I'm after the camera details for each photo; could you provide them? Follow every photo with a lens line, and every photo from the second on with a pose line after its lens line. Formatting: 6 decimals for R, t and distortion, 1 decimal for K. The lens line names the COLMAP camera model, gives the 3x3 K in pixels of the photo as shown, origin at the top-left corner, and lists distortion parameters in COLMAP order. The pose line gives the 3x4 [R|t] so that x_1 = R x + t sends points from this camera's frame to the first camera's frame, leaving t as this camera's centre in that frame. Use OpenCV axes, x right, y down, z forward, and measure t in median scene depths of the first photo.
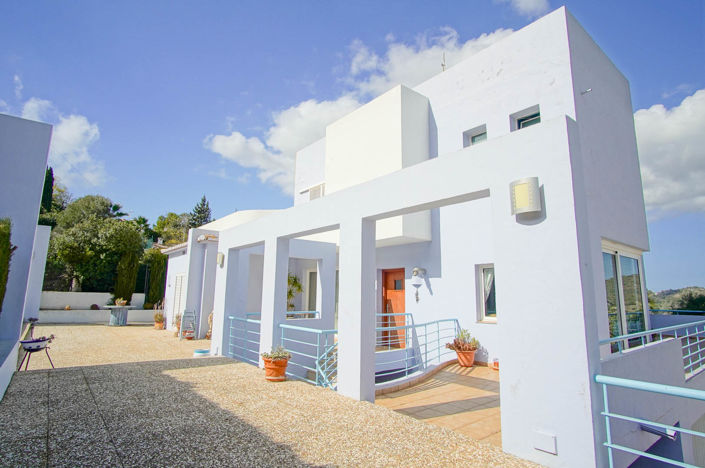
lens RADIAL K [[392.5, 0, 349.9], [0, 392.5, 230.9], [0, 0, 1]] dist [-0.024649, 0.005038]
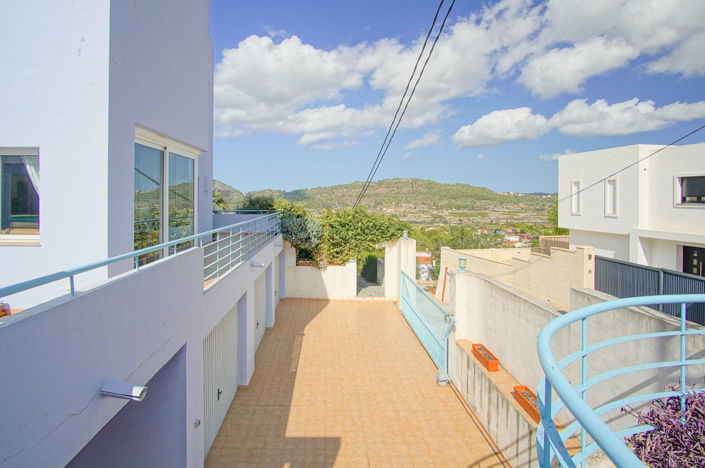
lens RADIAL K [[392.5, 0, 347.5], [0, 392.5, 229.5], [0, 0, 1]] dist [-0.024649, 0.005038]
pose [[0.589629, -0.058450, 0.805556, 0.231480], [-0.142982, 0.974071, 0.175334, 0.022620], [-0.794917, -0.218562, 0.565984, 0.164305]]
